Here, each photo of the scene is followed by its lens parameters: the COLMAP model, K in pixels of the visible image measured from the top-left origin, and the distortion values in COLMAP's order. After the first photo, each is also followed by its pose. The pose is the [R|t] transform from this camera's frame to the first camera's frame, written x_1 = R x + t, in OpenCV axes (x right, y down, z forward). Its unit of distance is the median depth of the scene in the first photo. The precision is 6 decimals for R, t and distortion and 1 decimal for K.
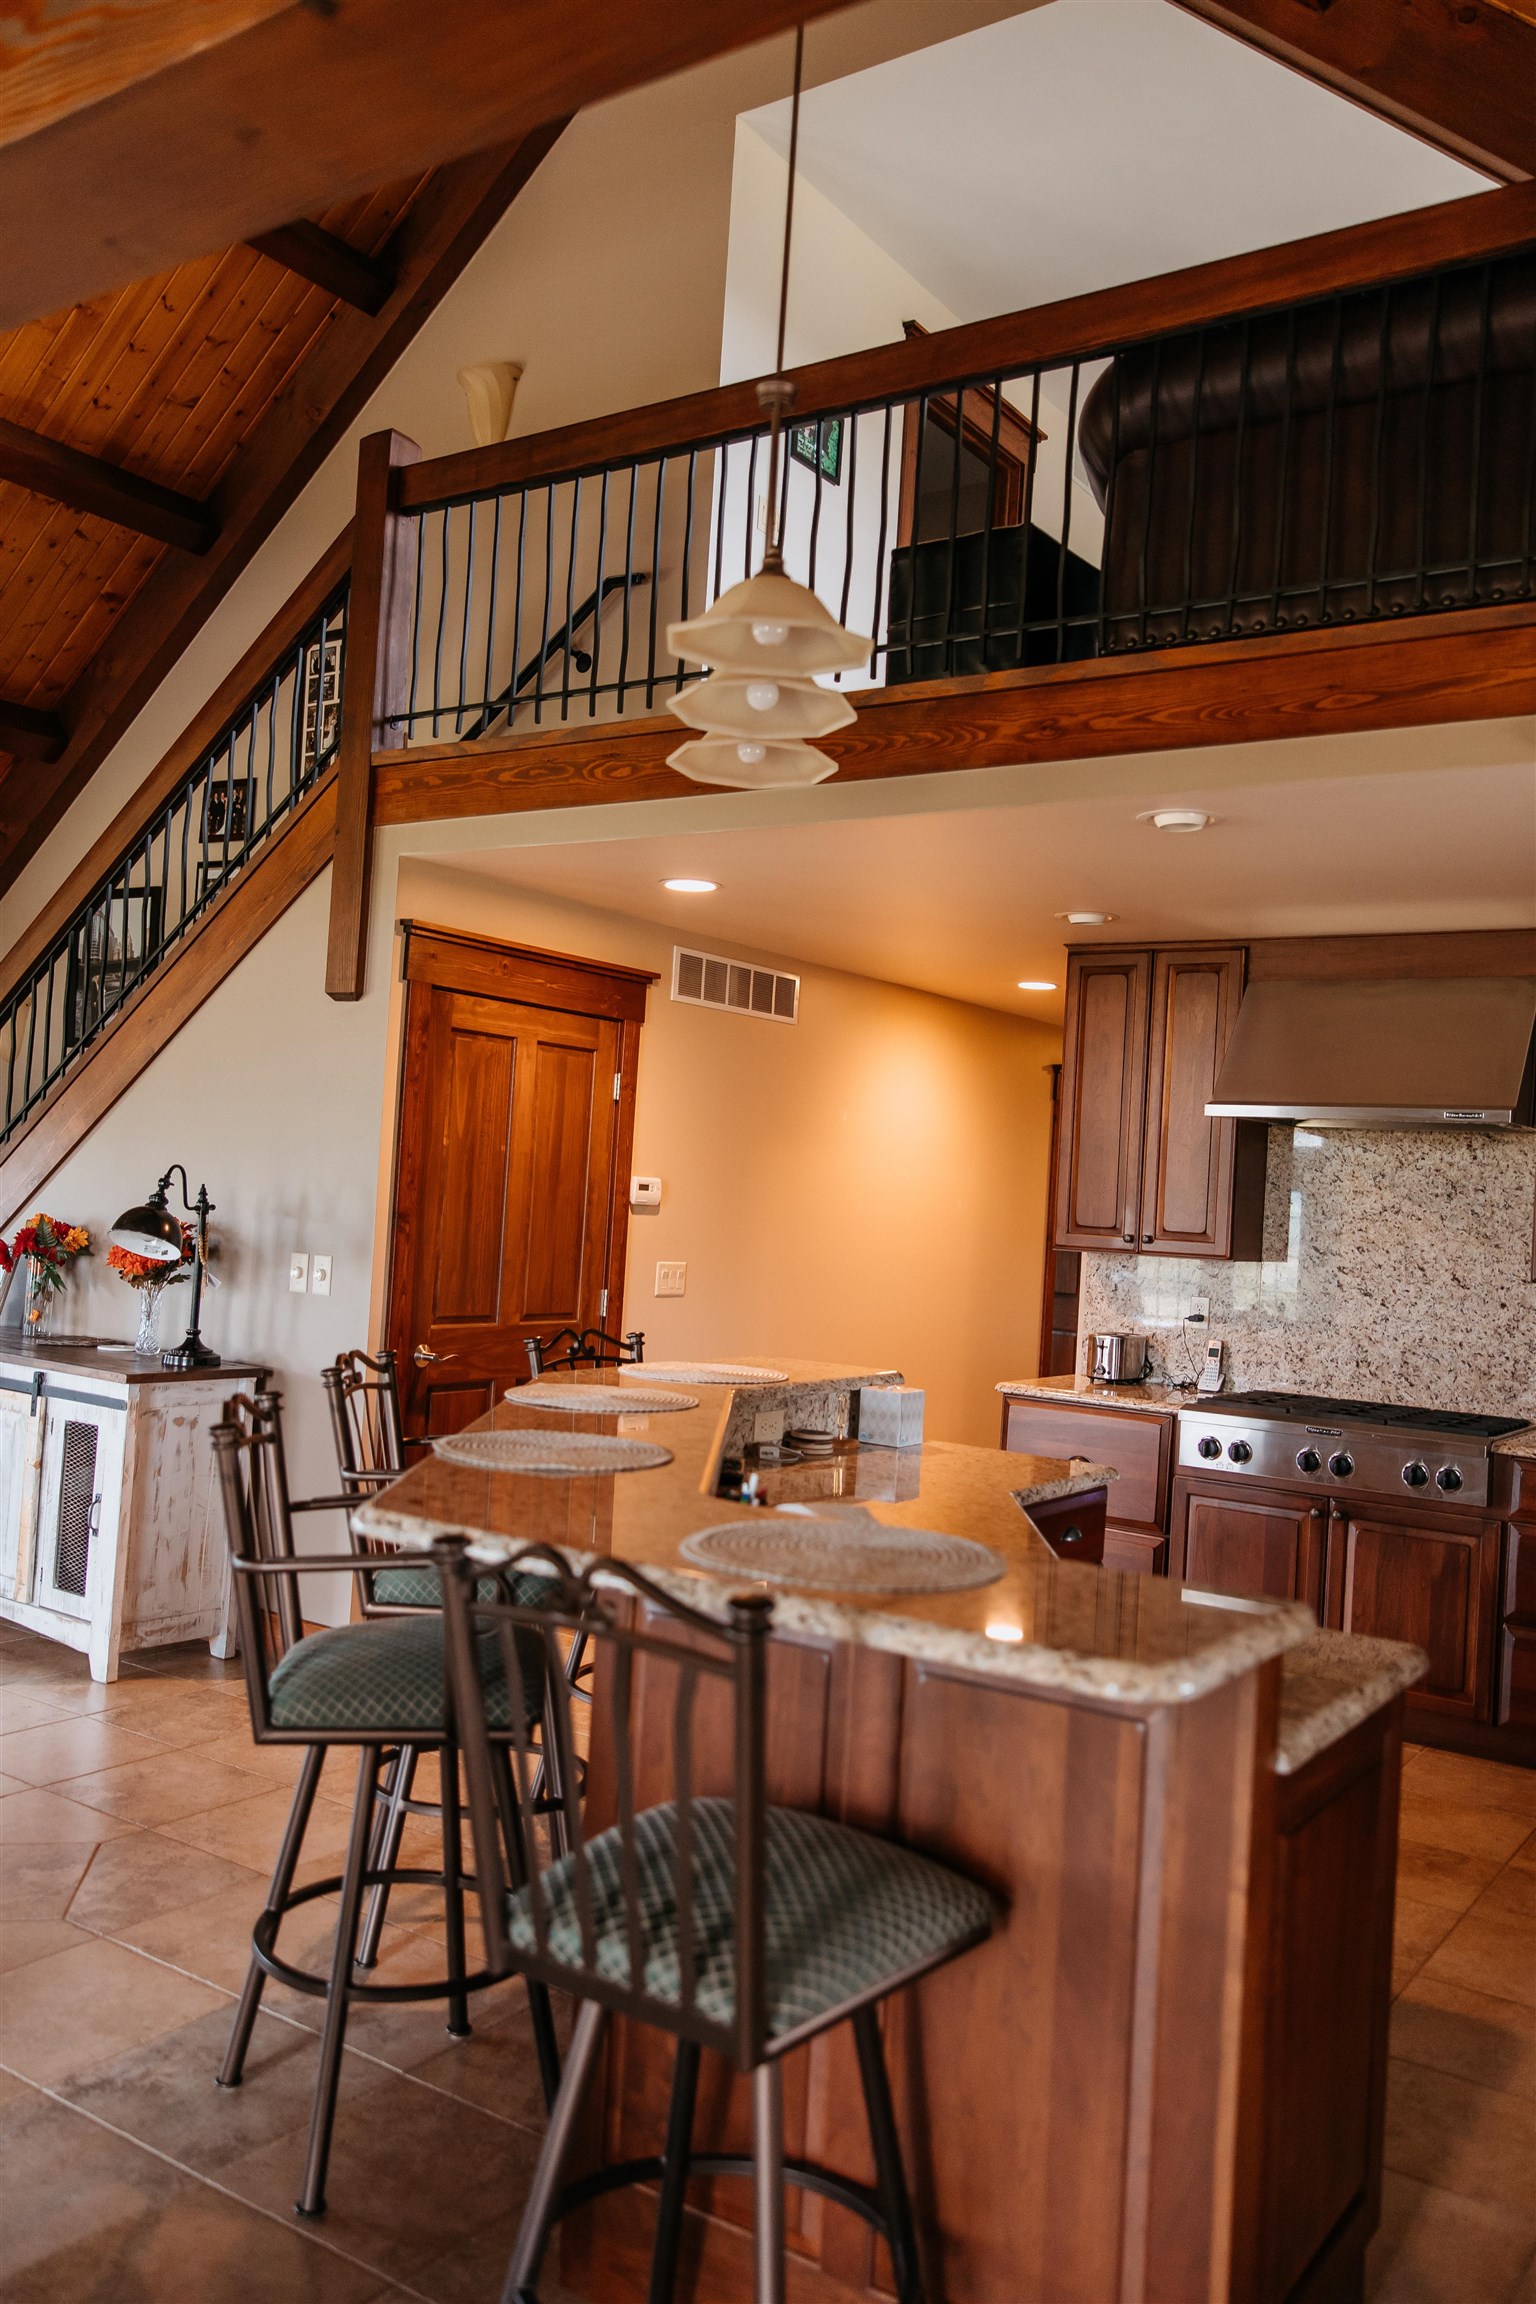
lens RADIAL K [[1812.3, 0, 768.0], [0, 1812.3, 1152.0], [0, 0, 1]] dist [0.006851, -0.000012]
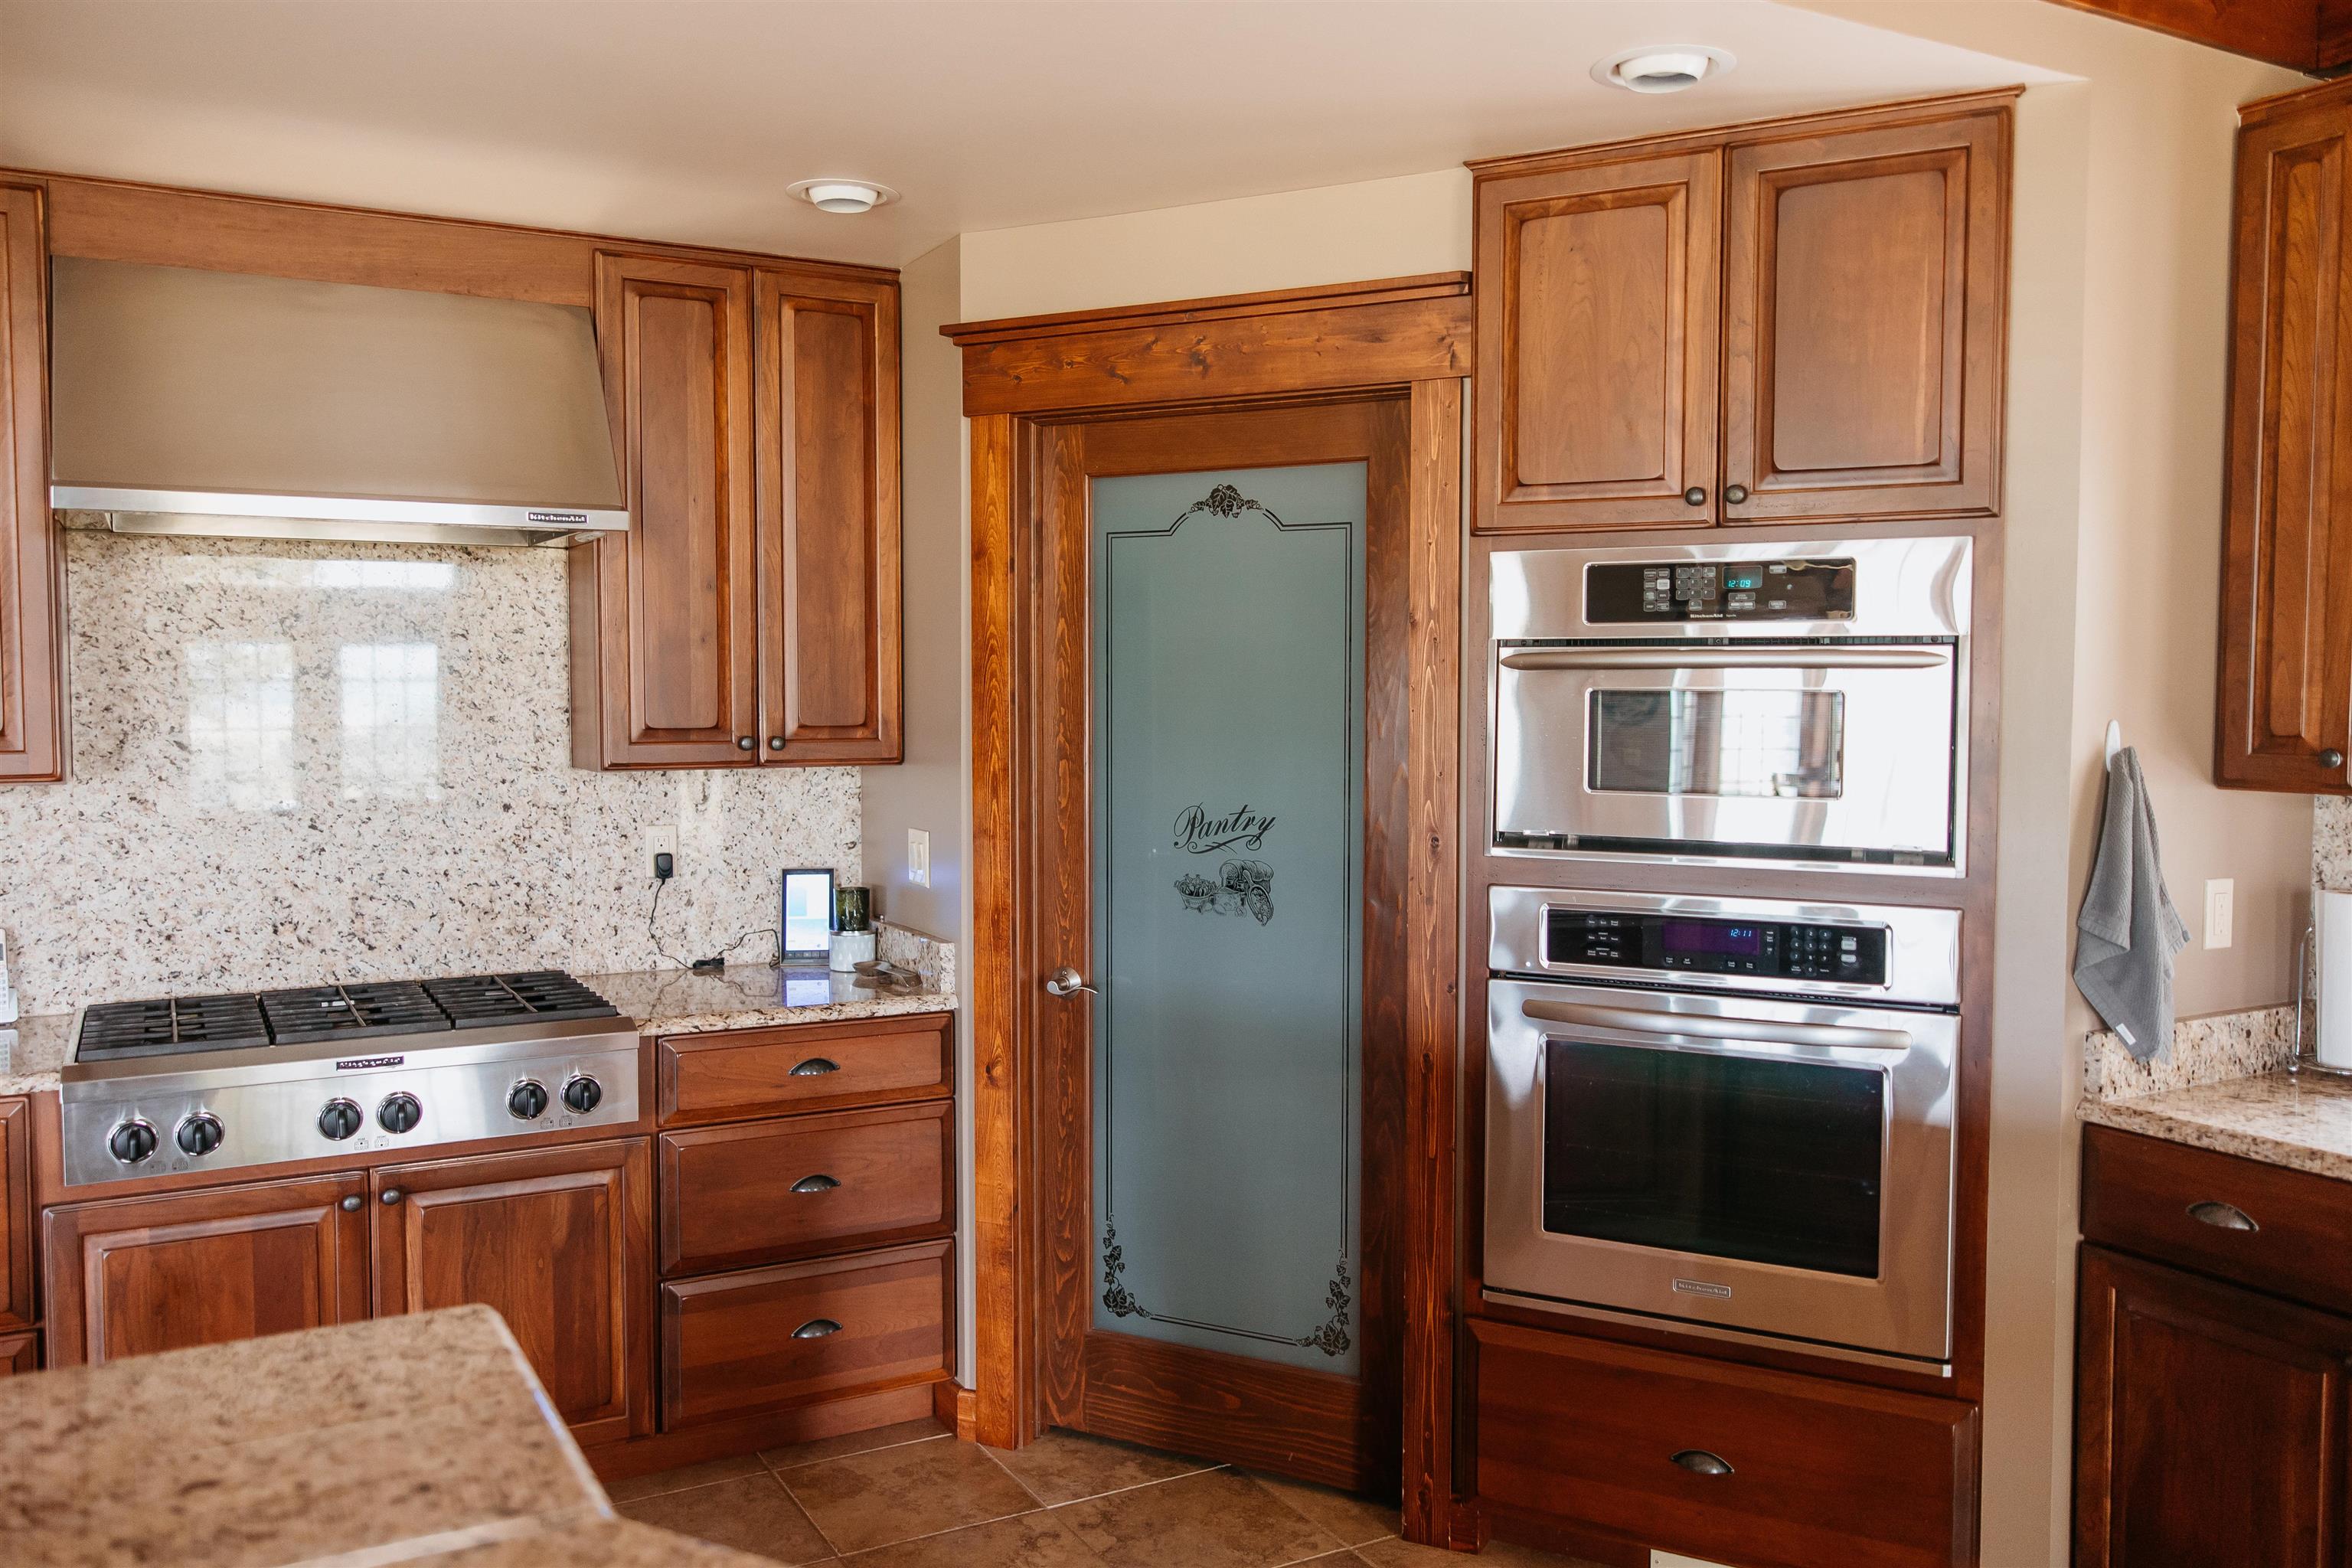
lens RADIAL K [[1850.1, 0, 1176.0], [0, 1850.1, 784.0], [0, 0, 1]] dist [0.006851, -0.000012]
pose [[0.447310, -0.106420, 0.888025, -0.087438], [0.004042, 0.993126, 0.116979, -0.002590], [-0.894370, -0.048736, 0.444665, 0.470360]]
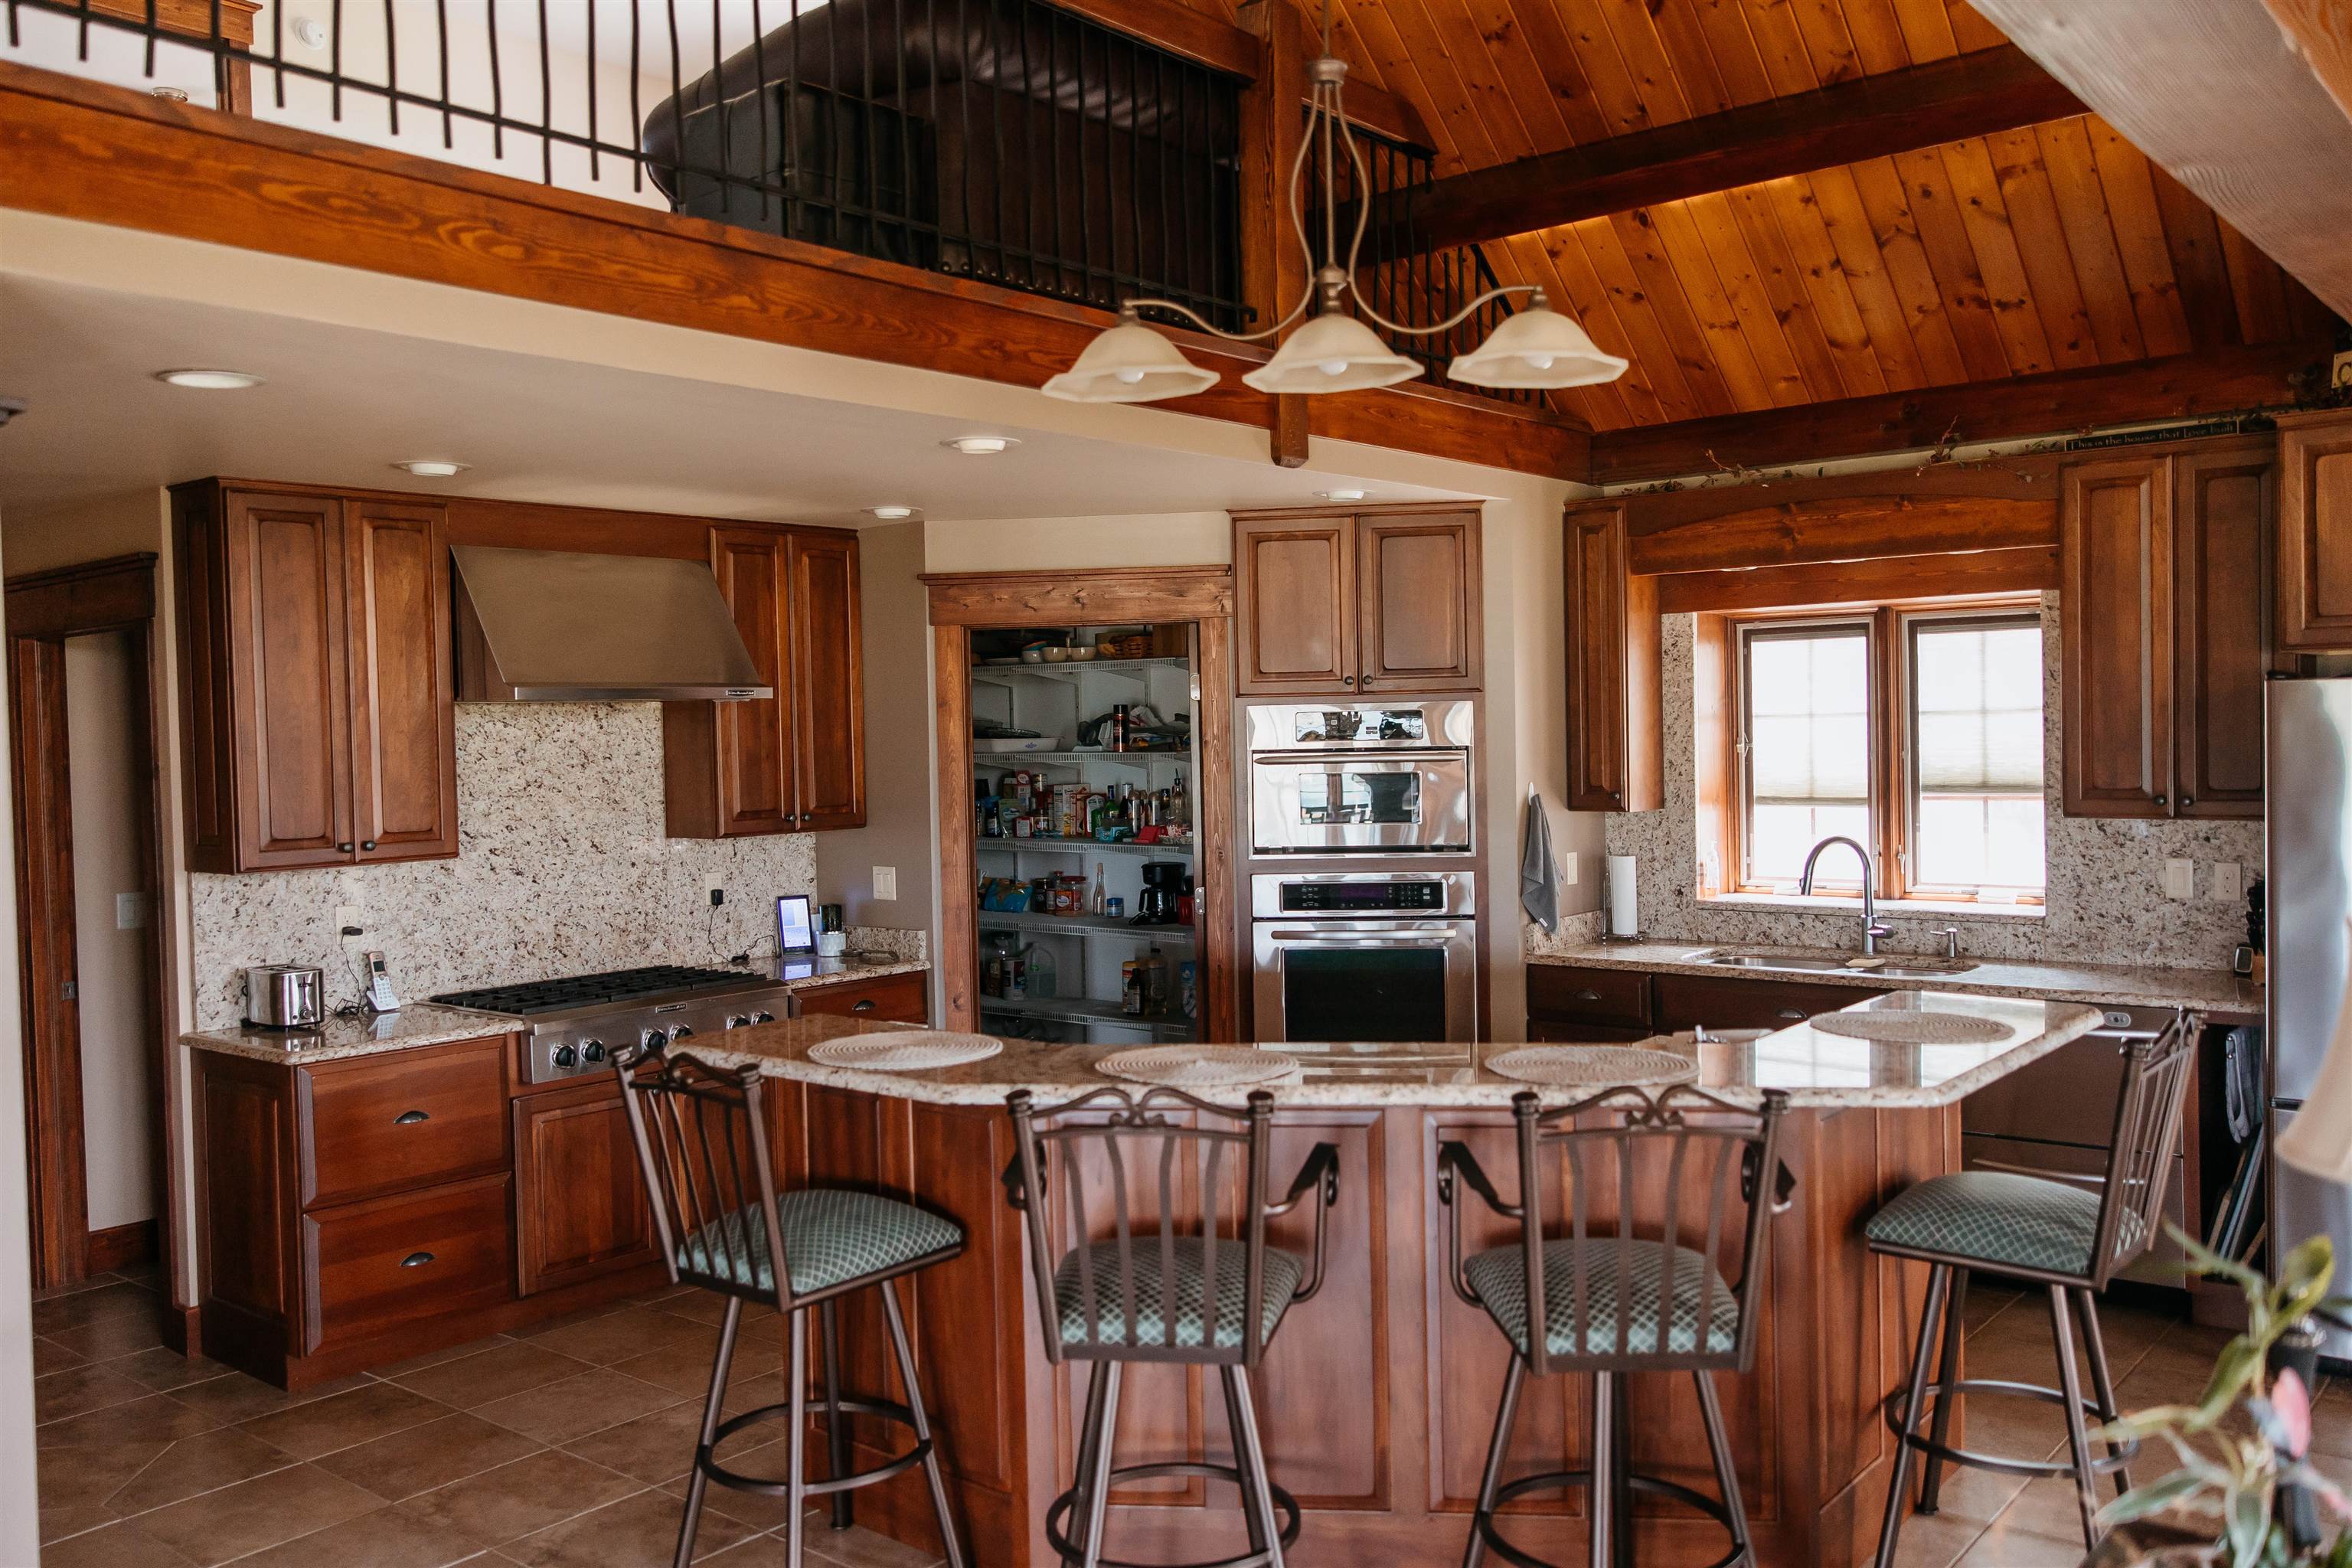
lens RADIAL K [[1899.6, 0, 1199.9], [0, 1899.6, 789.4], [0, 0, 1]] dist [0.002065, 0.003647]
pose [[0.082605, -0.093820, 0.992156, -0.659495], [0.003736, 0.995581, 0.093833, -0.061671], [-0.996575, -0.004045, 0.082590, 0.568494]]
